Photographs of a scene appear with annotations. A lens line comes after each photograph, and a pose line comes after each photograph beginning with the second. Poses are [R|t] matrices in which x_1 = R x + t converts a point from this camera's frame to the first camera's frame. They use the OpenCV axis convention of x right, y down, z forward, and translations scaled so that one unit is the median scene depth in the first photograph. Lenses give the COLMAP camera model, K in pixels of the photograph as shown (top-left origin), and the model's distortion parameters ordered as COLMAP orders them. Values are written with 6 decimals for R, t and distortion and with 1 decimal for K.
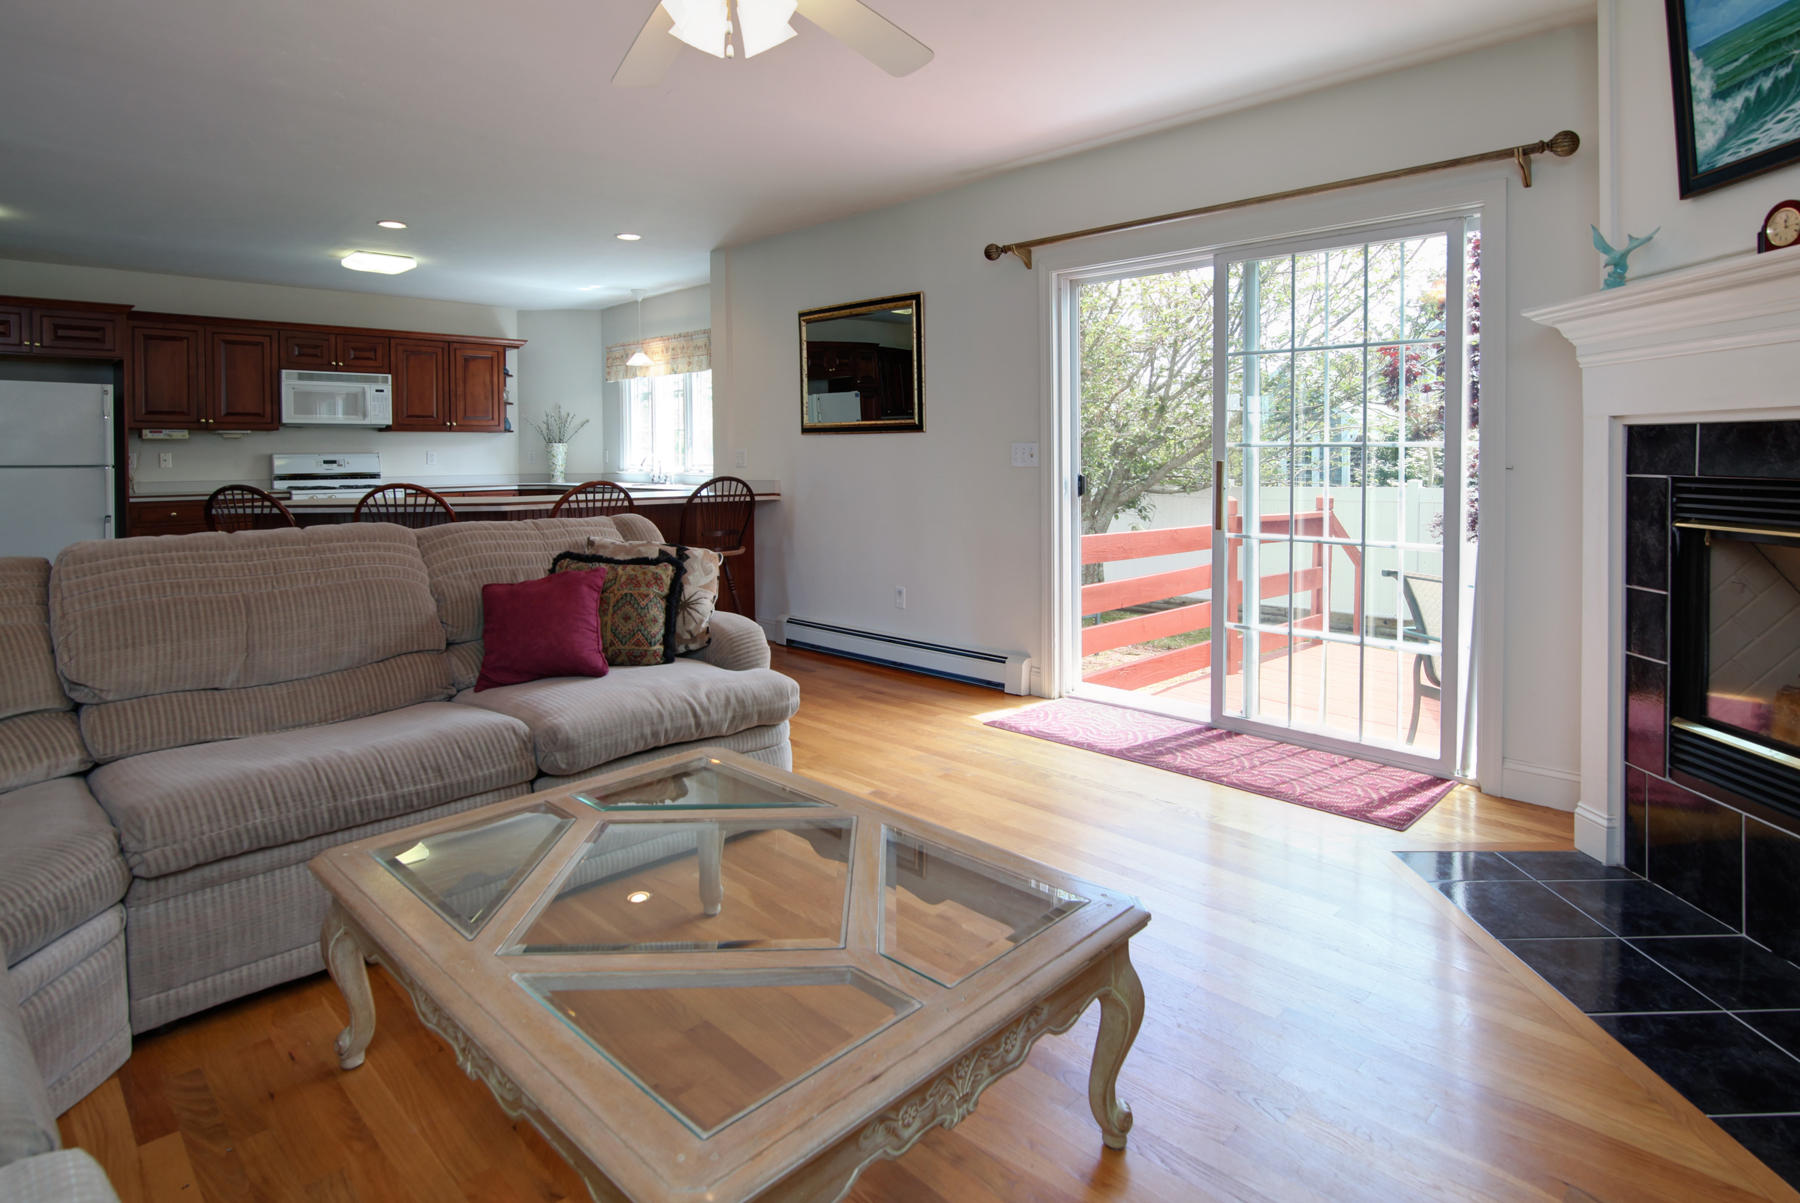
lens RADIAL K [[964.3, 0, 927.6], [0, 964.3, 461.1], [0, 0, 1]] dist [-0.015050, 0.003821]
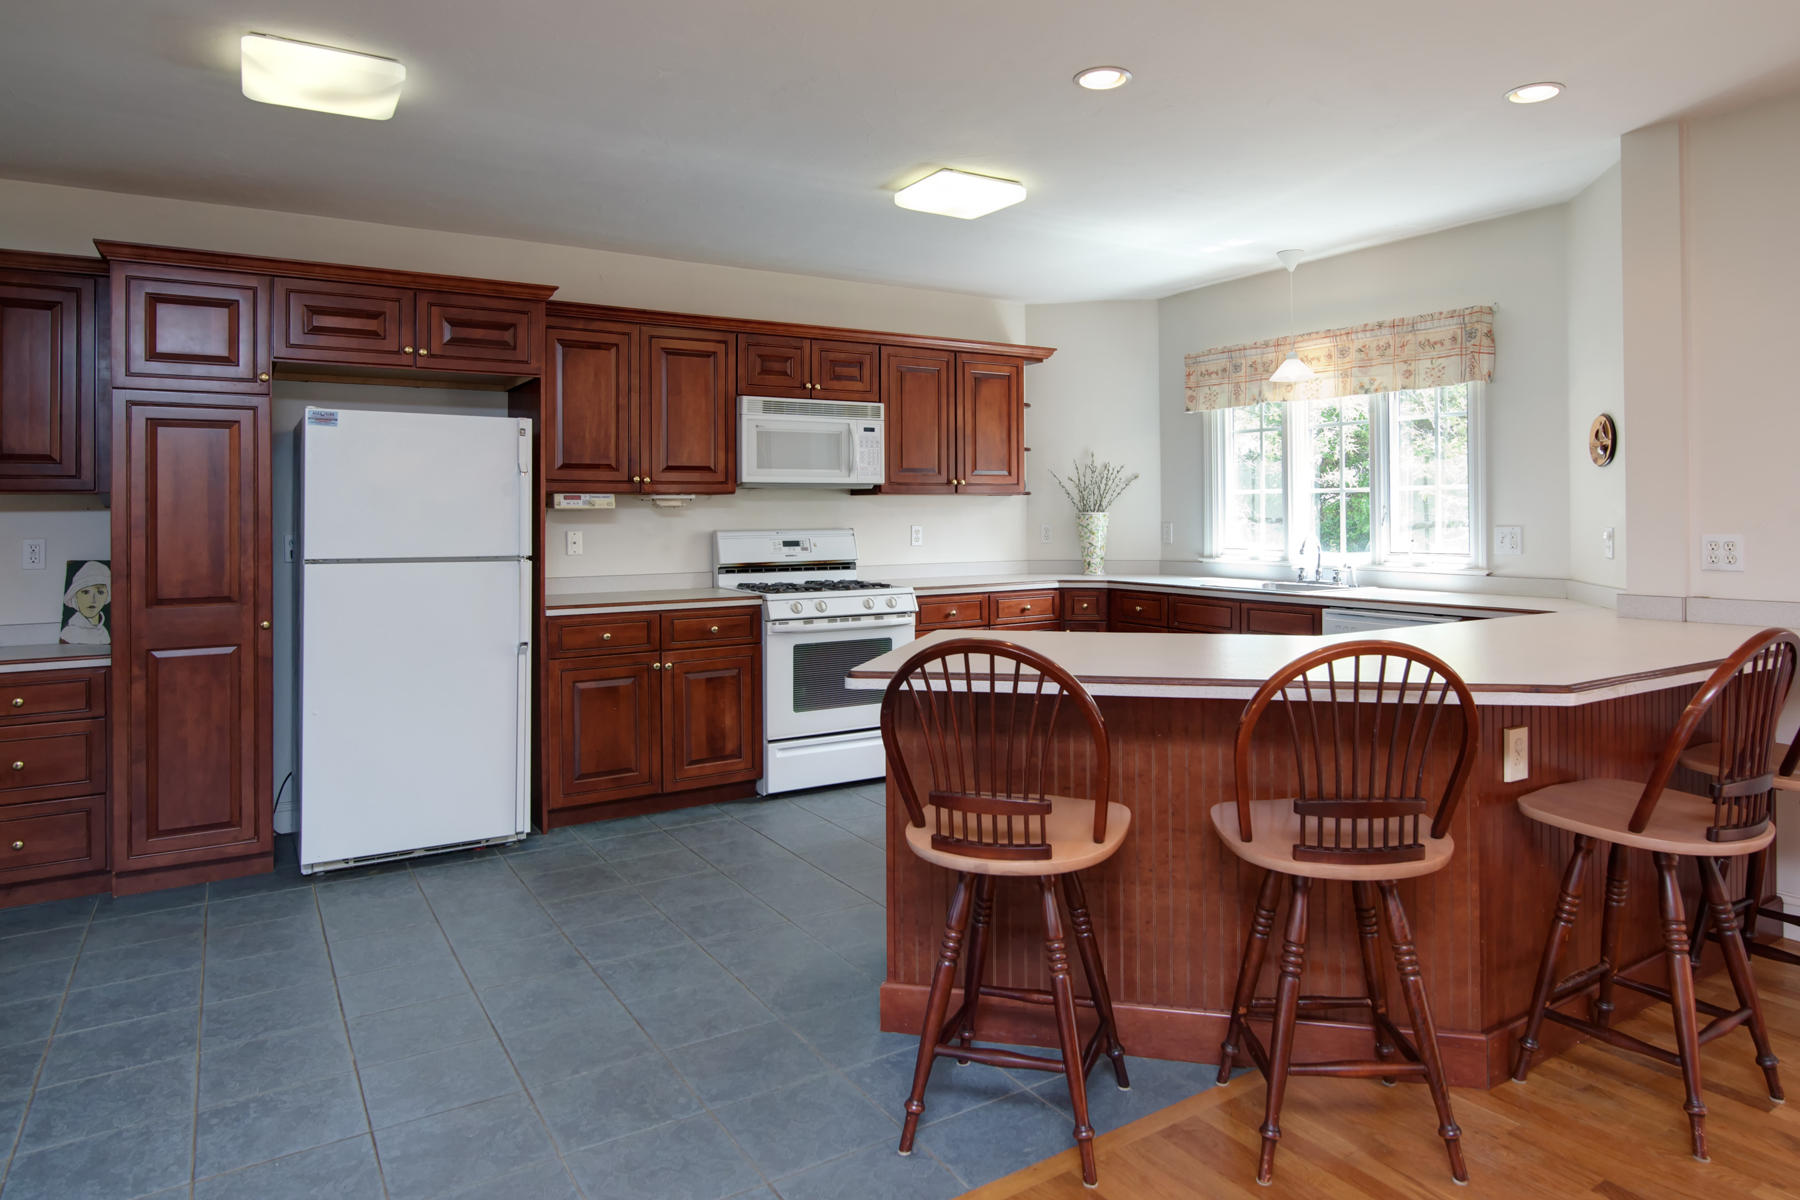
lens RADIAL K [[1131.8, 0, 941.5], [0, 1131.8, 505.6], [0, 0, 1]] dist [0.040825, -0.002453]
pose [[0.977081, 0.000346, -0.212867, -0.392425], [-0.004034, 0.999849, -0.016892, -0.013016], [0.212829, 0.017364, 0.976935, 0.314494]]
